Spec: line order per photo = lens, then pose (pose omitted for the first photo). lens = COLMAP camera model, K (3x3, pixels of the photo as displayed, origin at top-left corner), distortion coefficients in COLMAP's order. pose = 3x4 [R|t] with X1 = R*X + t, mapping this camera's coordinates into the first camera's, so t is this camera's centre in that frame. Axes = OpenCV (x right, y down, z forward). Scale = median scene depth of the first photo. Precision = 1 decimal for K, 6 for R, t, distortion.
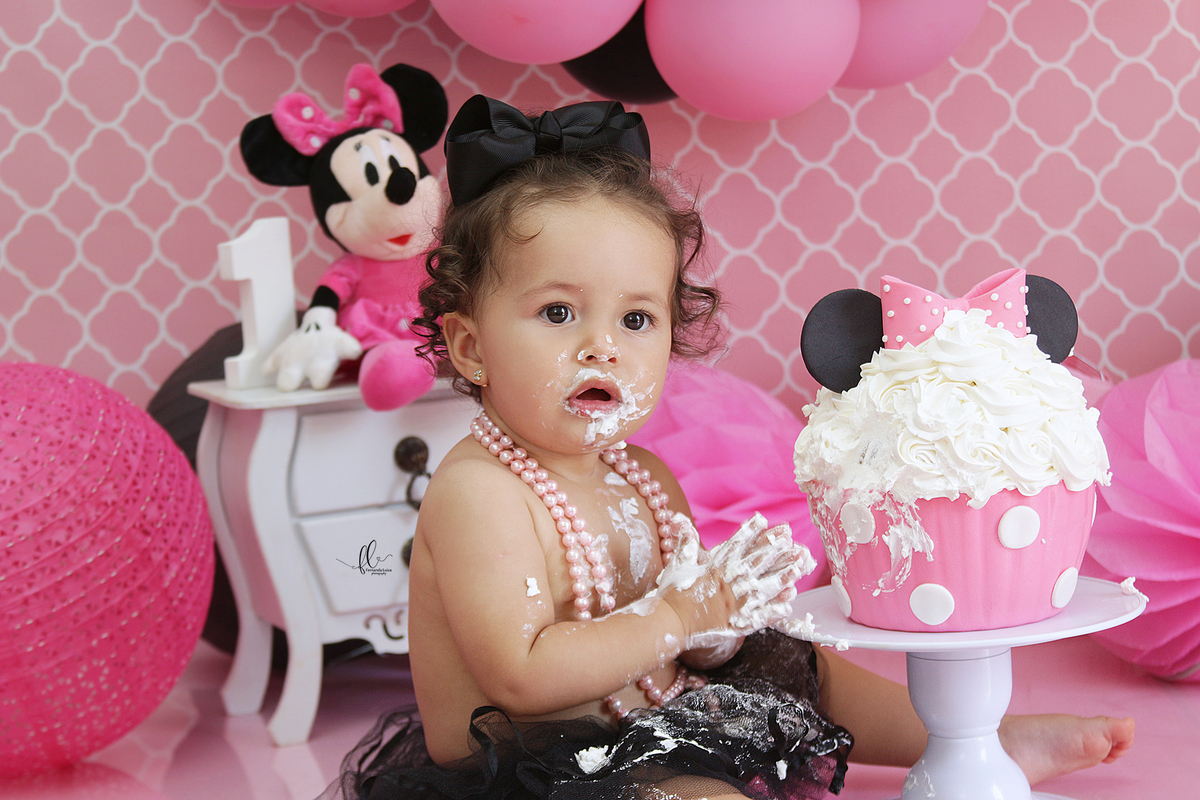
lens RADIAL K [[3294.5, 0, 628.0], [0, 3294.5, 394.3], [0, 0, 1]] dist [0.318785, 0.000000]
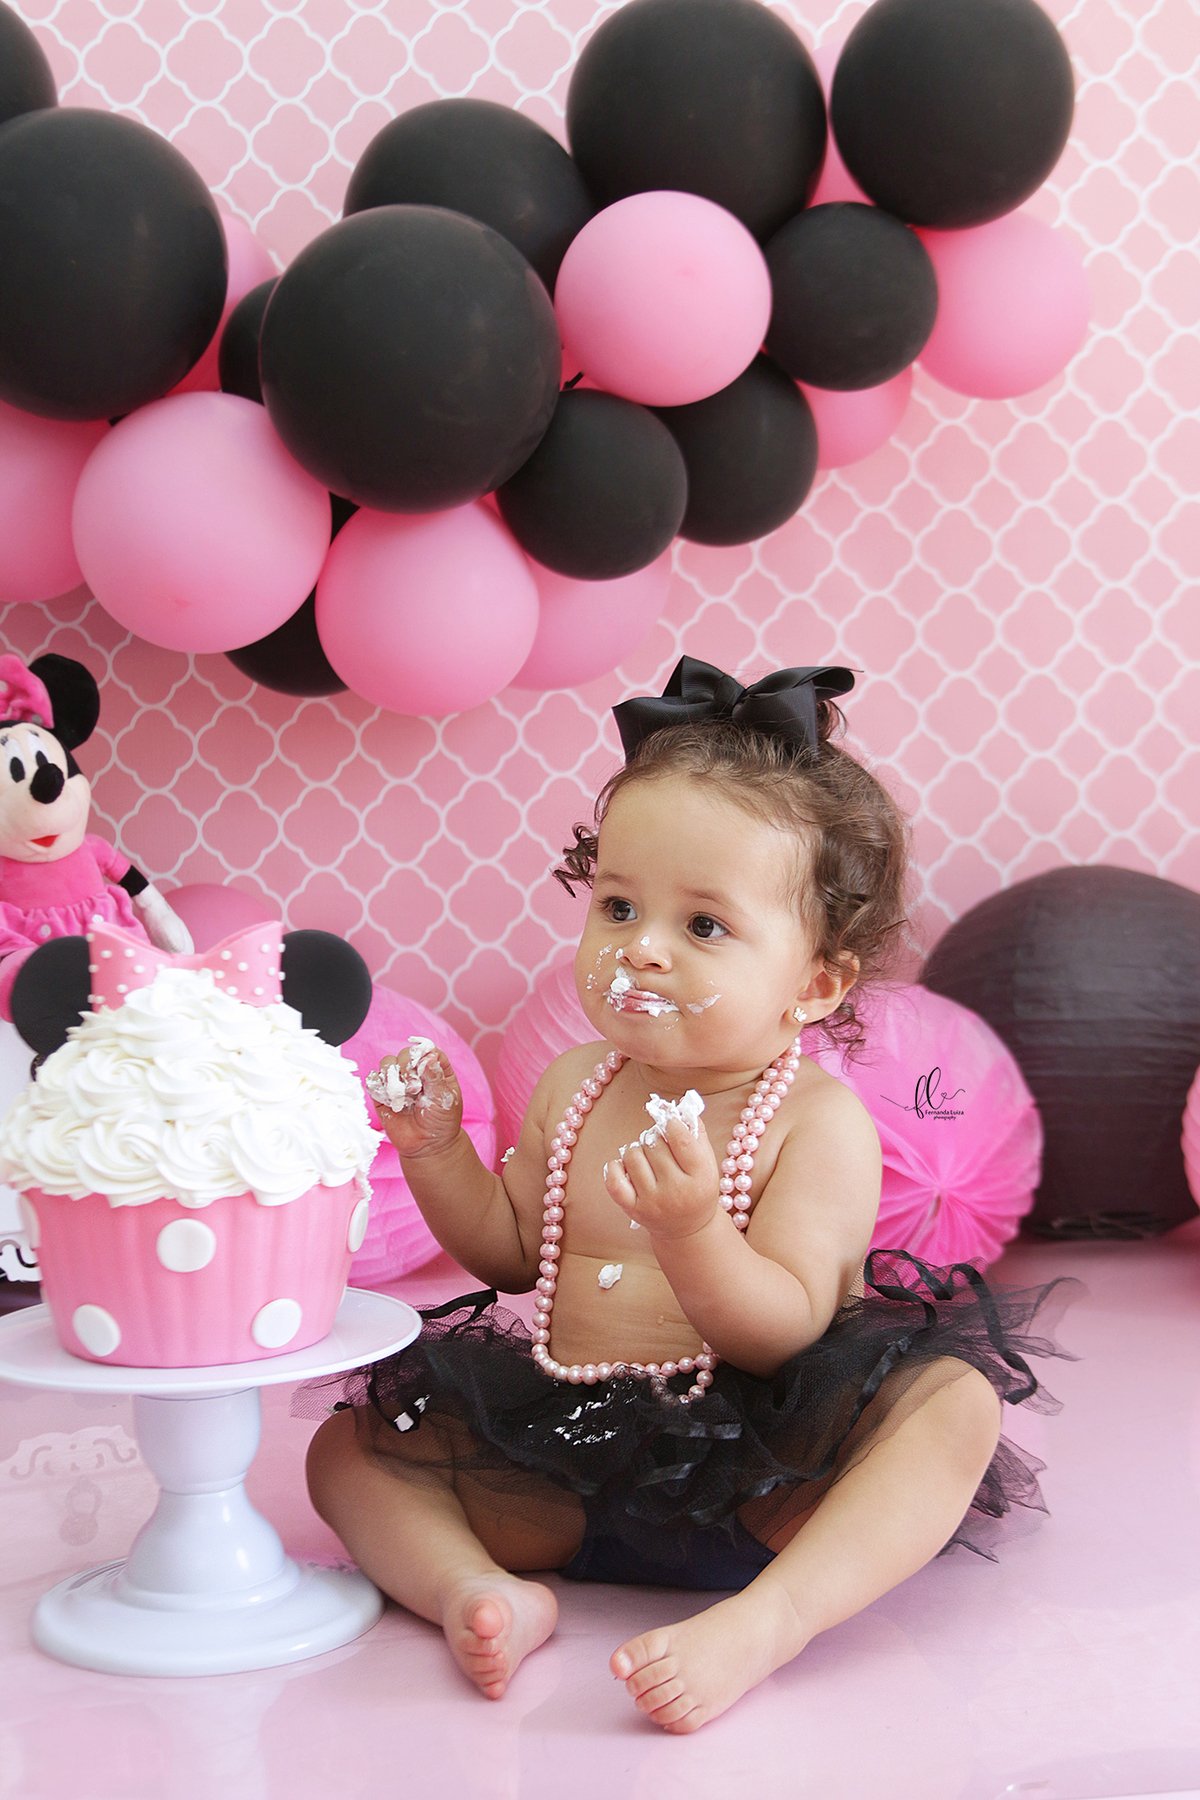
lens RADIAL K [[2978.2, 0, 616.0], [0, 2978.2, 845.4], [0, 0, 1]] dist [-0.031082, 0.000000]
pose [[0.993345, 0.019290, 0.113547, -0.003709], [-0.012356, 0.998033, -0.061461, 0.004642], [-0.114510, 0.059649, 0.991630, 0.137872]]
